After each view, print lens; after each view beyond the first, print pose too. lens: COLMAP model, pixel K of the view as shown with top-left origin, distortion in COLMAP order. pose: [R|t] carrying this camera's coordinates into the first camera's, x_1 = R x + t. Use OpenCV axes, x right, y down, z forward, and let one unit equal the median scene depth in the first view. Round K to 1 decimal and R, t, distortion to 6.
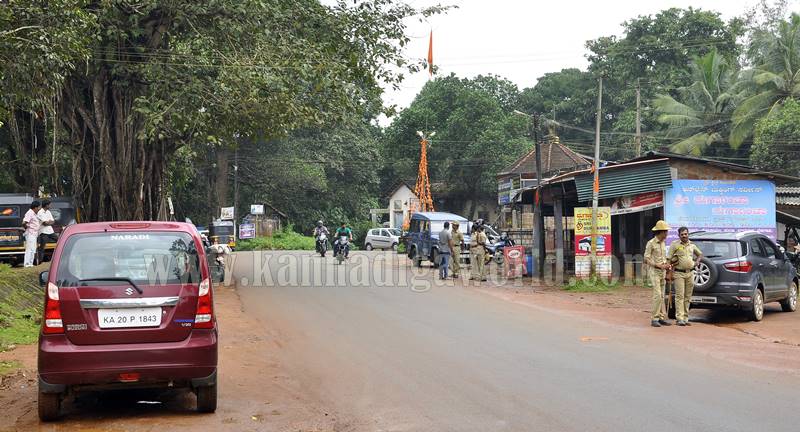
lens RADIAL K [[1346.1, 0, 399.9], [0, 1346.1, 216.3], [0, 0, 1]] dist [0.005165, 0.000000]
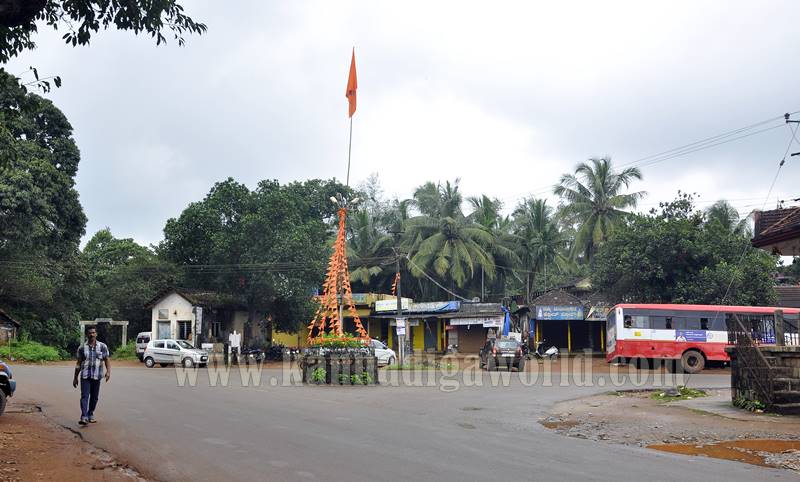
lens RADIAL K [[910.7, 0, 399.9], [0, 910.7, 242.1], [0, 0, 1]] dist [0.002516, 0.000000]
pose [[0.941168, 0.056271, 0.333222, -0.061123], [-0.023211, 0.994475, -0.102380, 0.002621], [-0.337141, 0.088622, 0.937274, 0.355869]]
